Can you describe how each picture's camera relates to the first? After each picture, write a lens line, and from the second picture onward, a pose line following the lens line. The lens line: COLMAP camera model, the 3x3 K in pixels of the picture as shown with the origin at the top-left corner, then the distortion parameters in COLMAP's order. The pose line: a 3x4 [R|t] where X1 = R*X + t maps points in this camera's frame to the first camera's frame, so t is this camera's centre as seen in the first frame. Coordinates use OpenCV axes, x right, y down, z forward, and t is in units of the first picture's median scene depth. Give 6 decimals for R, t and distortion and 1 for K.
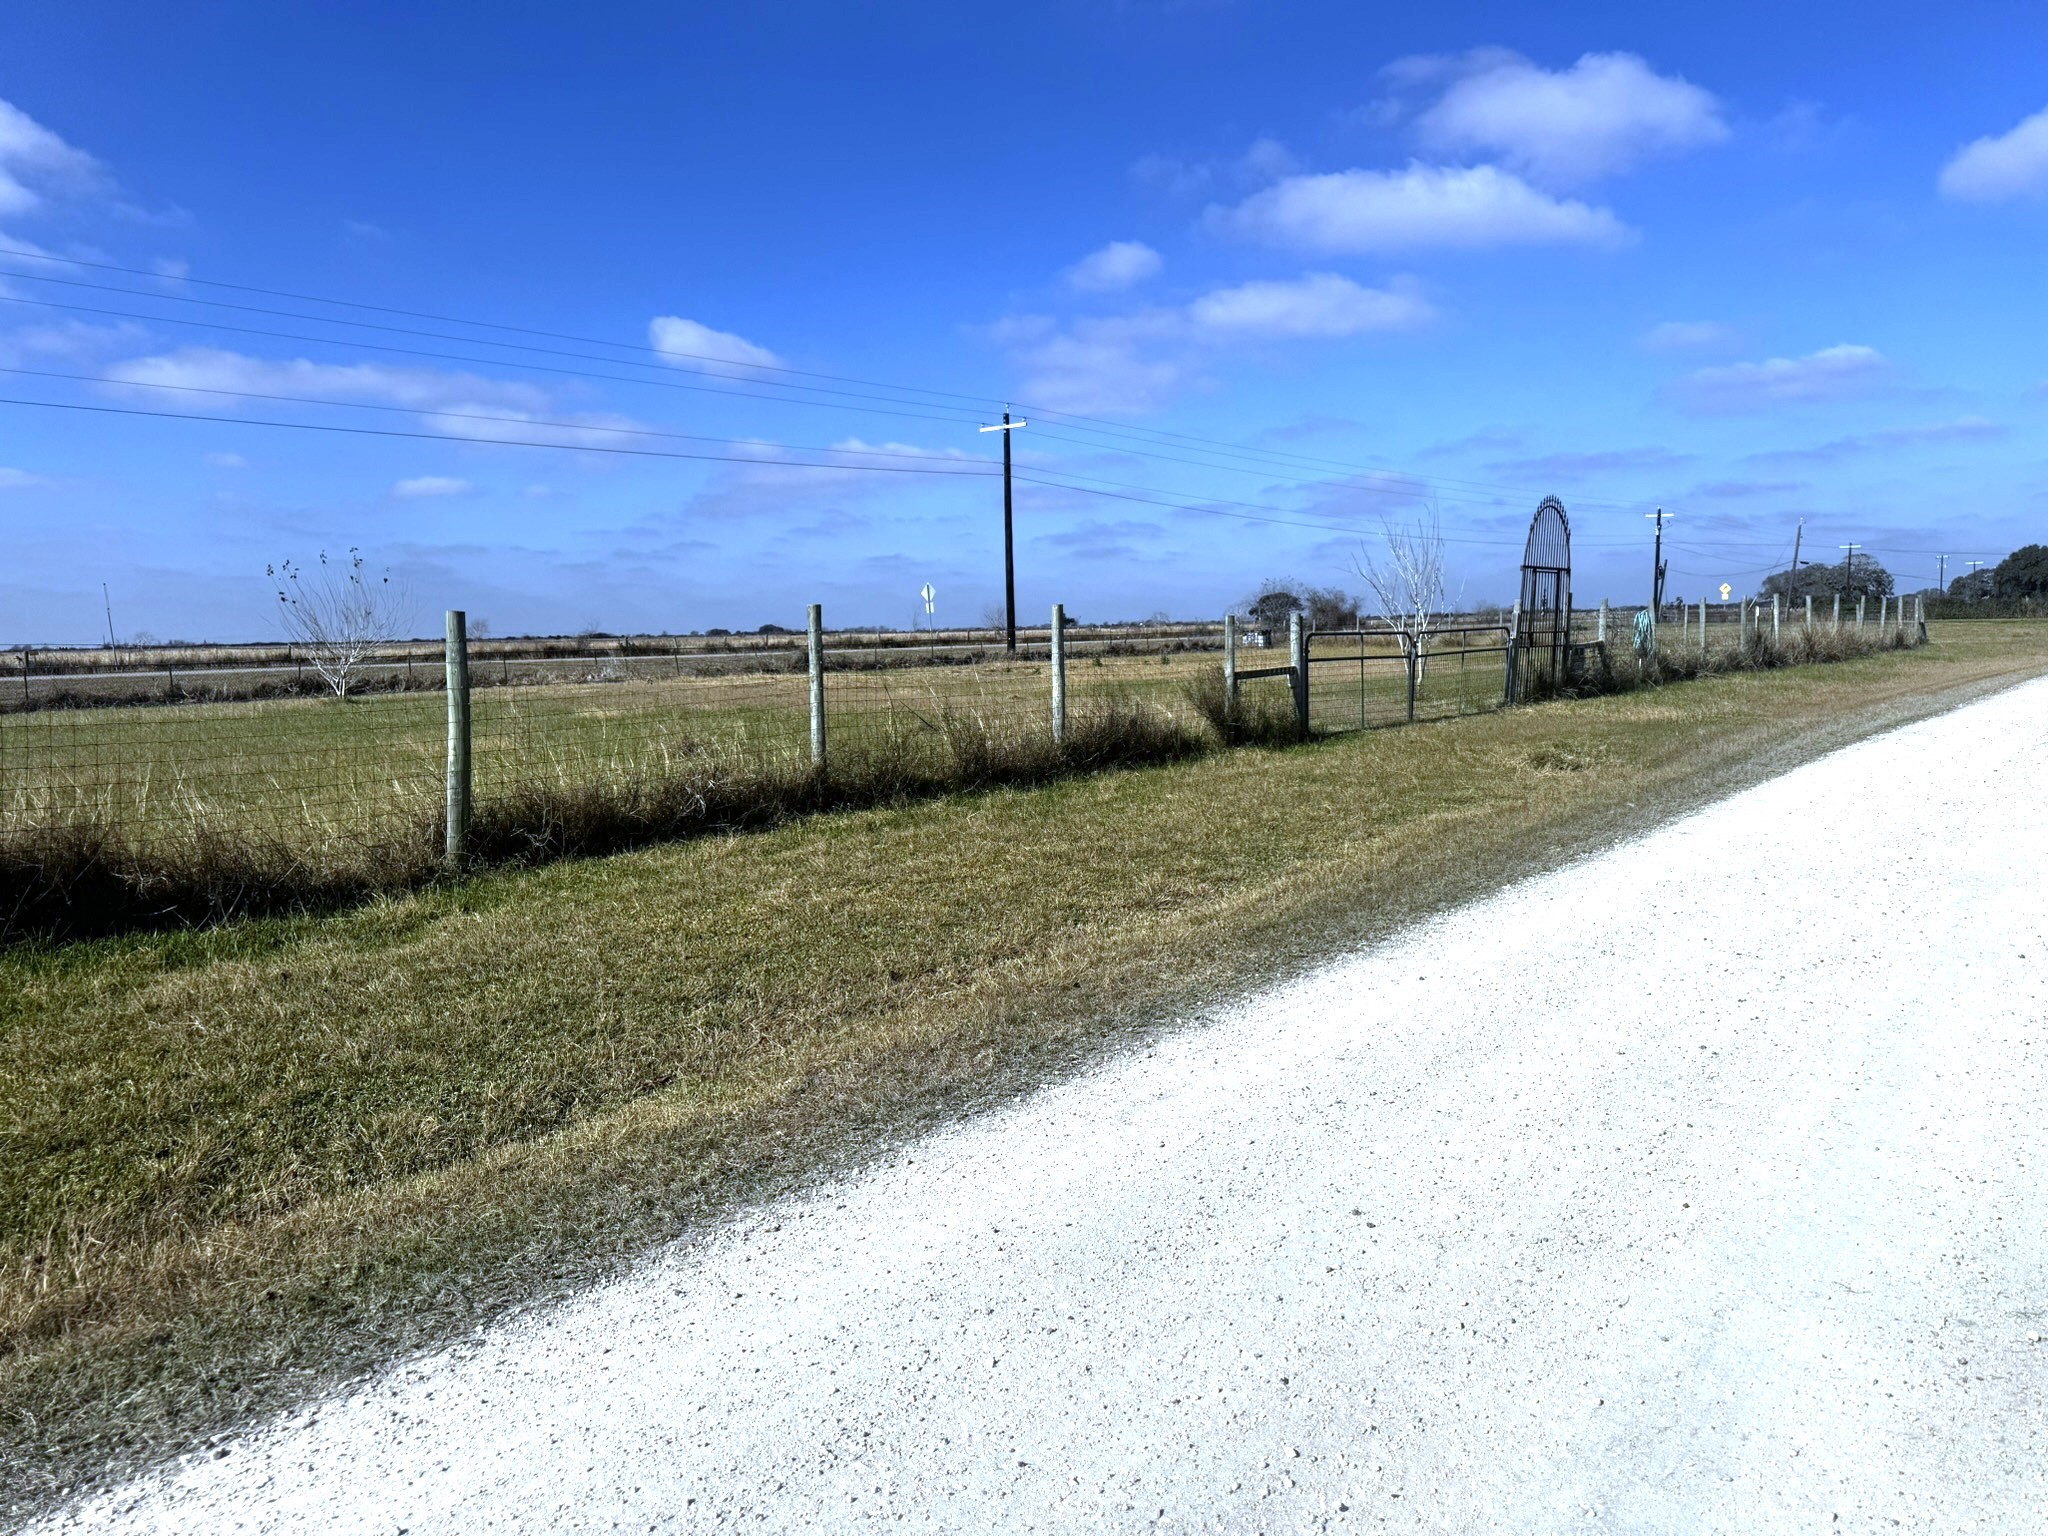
lens RADIAL K [[1479.0, 0, 1049.1], [0, 1479.0, 775.2], [0, 0, 1]] dist [0.145826, -0.256284]
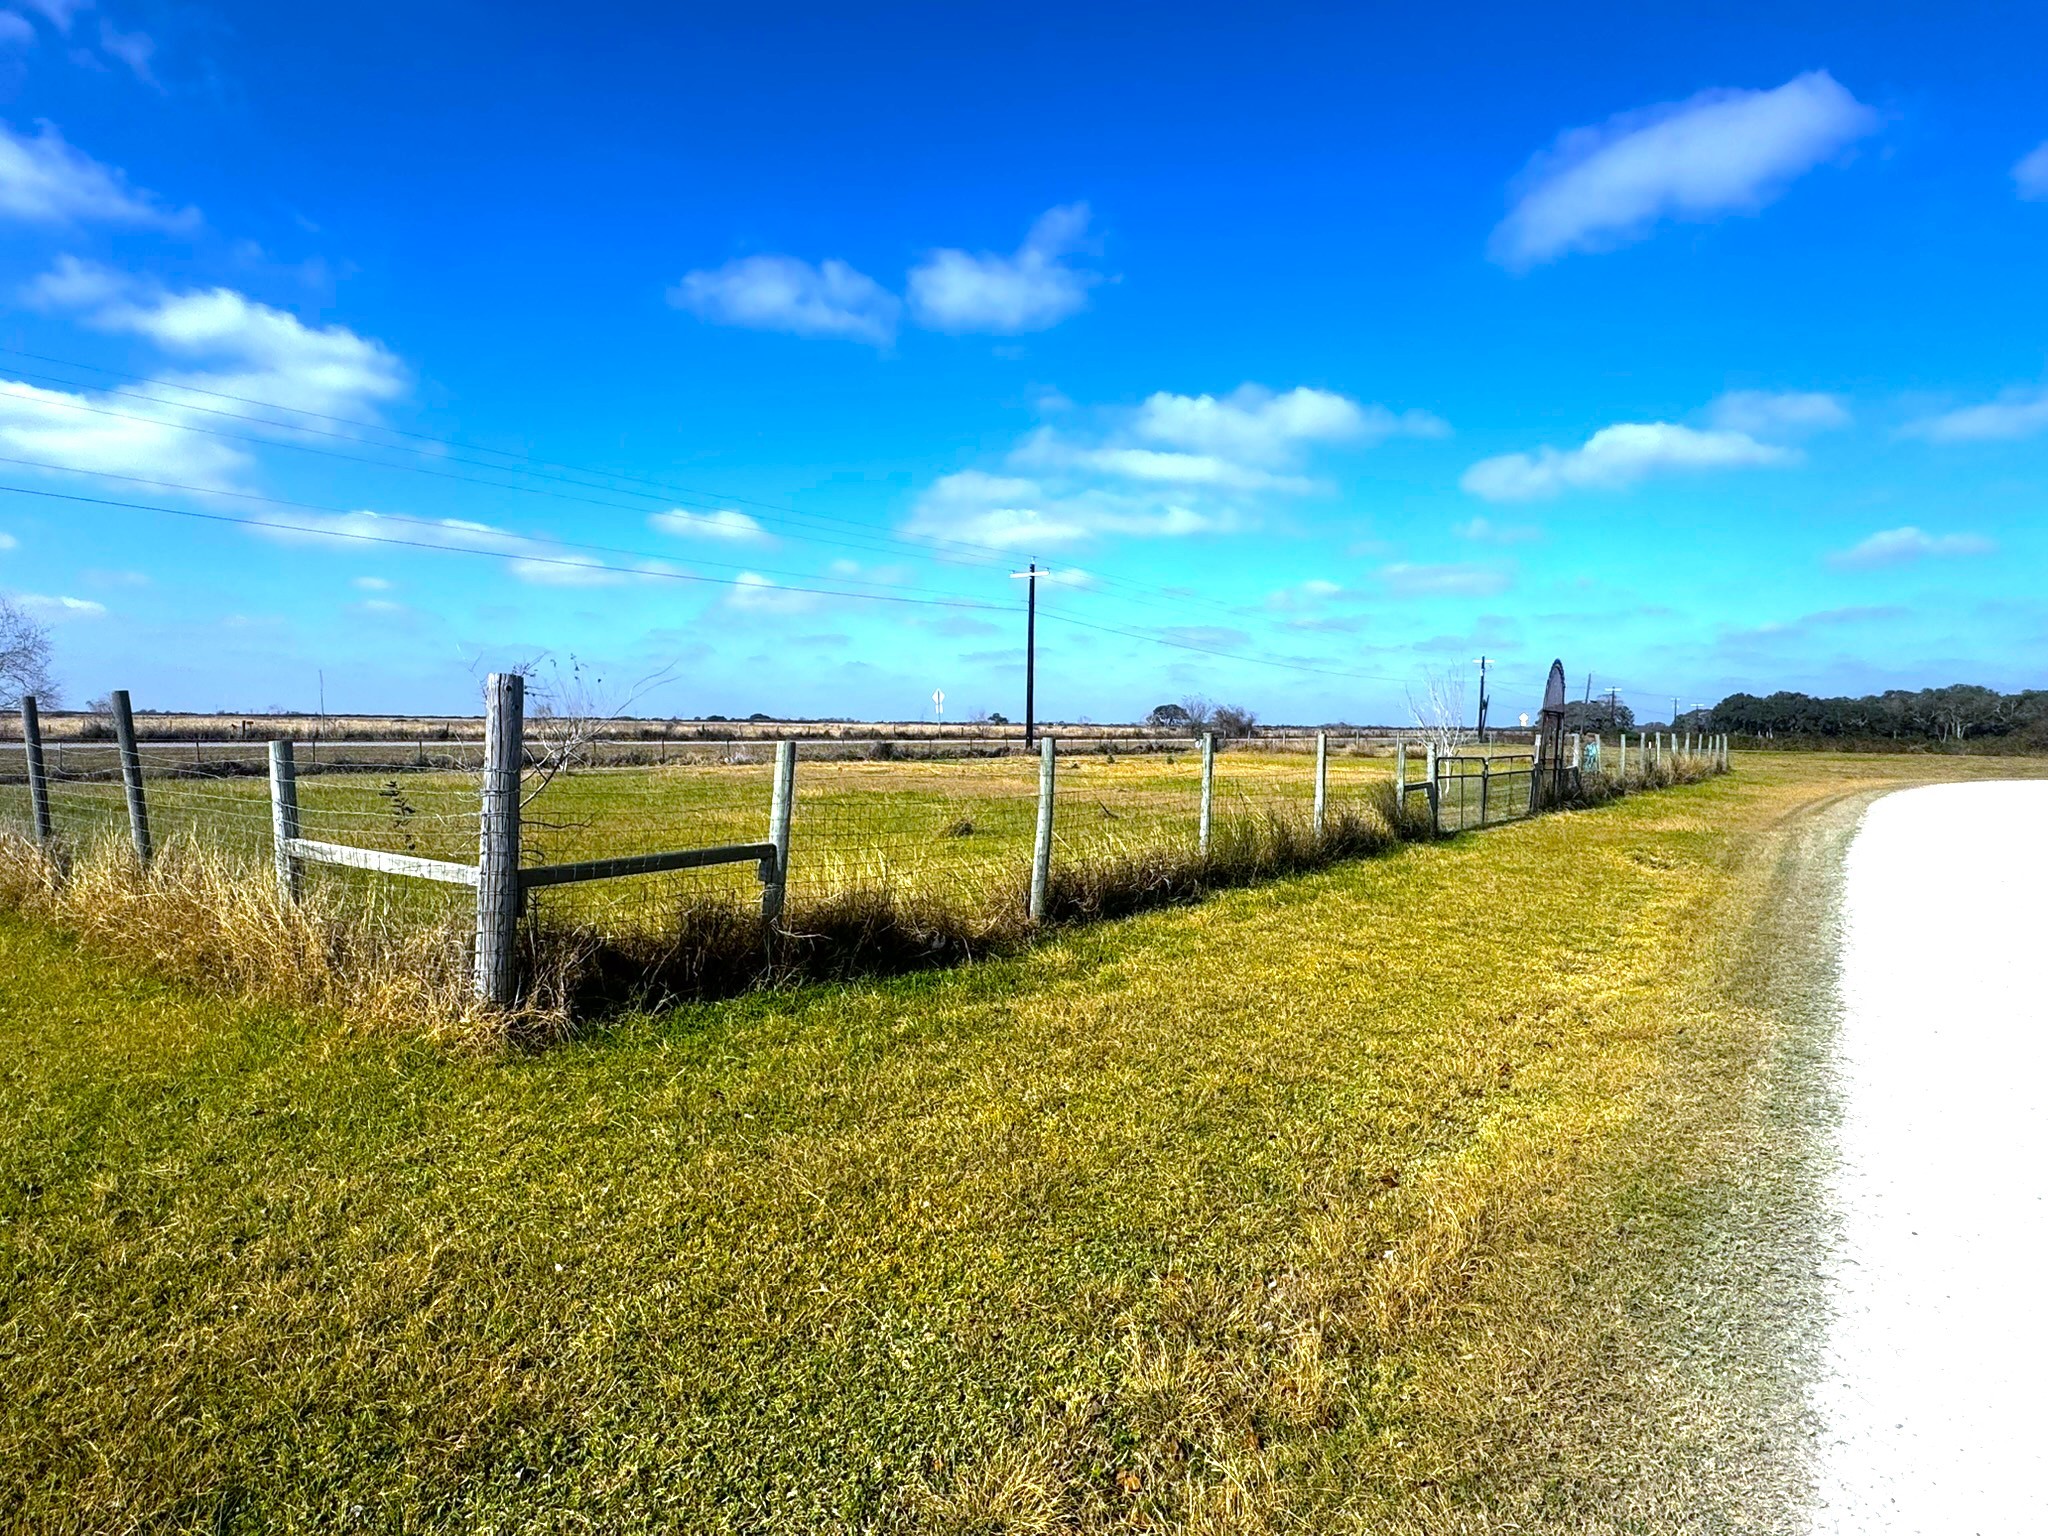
lens RADIAL K [[1198.0, 0, 1018.2], [0, 1198.0, 759.6], [0, 0, 1]] dist [-0.003276, 0.000592]
pose [[0.998444, 0.036351, 0.042281, -0.461034], [-0.033306, 0.996947, -0.070620, -0.010629], [-0.044719, 0.069102, 0.996607, -0.083229]]
